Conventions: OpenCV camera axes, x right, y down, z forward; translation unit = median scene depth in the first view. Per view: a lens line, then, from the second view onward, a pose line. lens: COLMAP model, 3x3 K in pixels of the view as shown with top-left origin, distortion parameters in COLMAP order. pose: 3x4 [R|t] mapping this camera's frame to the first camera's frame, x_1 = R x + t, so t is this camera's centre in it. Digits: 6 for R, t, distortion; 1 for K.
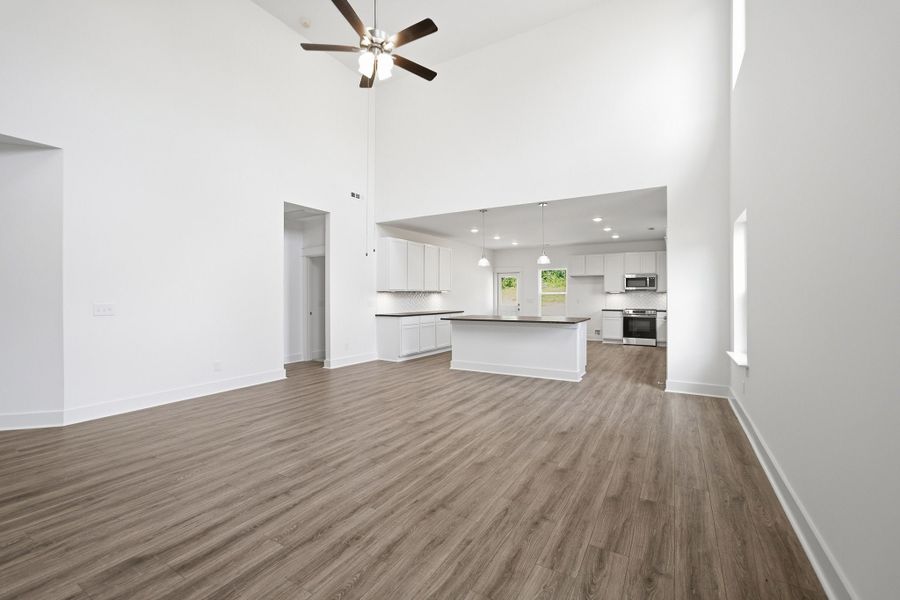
lens RADIAL K [[380.8, 0, 450.0], [0, 380.8, 300.0], [0, 0, 1]] dist [-0.017320, 0.007945]
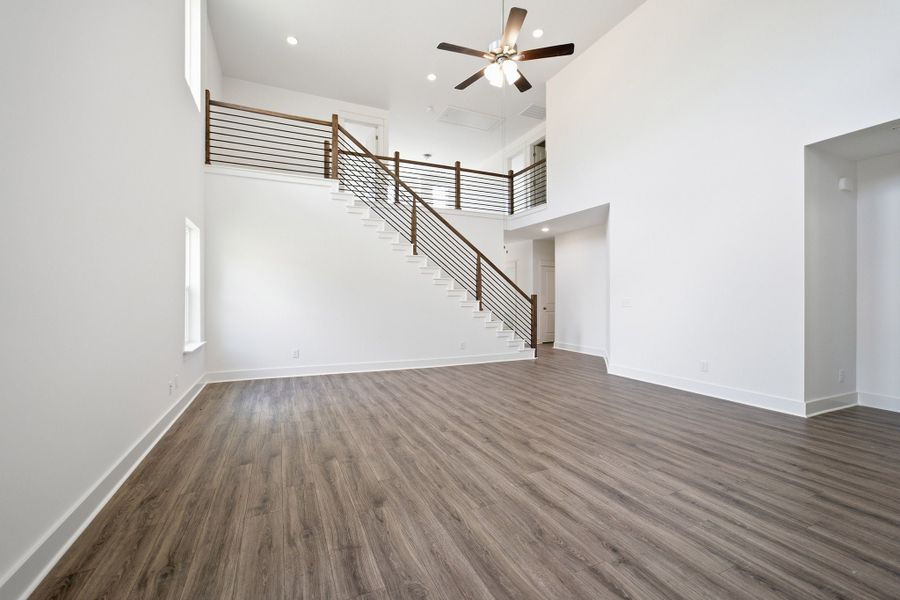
lens RADIAL K [[380.8, 0, 450.0], [0, 380.8, 300.0], [0, 0, 1]] dist [-0.017320, 0.007945]
pose [[-0.570803, 0.000839, -0.821086, 0.781761], [-0.004925, 0.999978, 0.004446, 0.012601], [0.821072, 0.006581, -0.570787, 1.519967]]
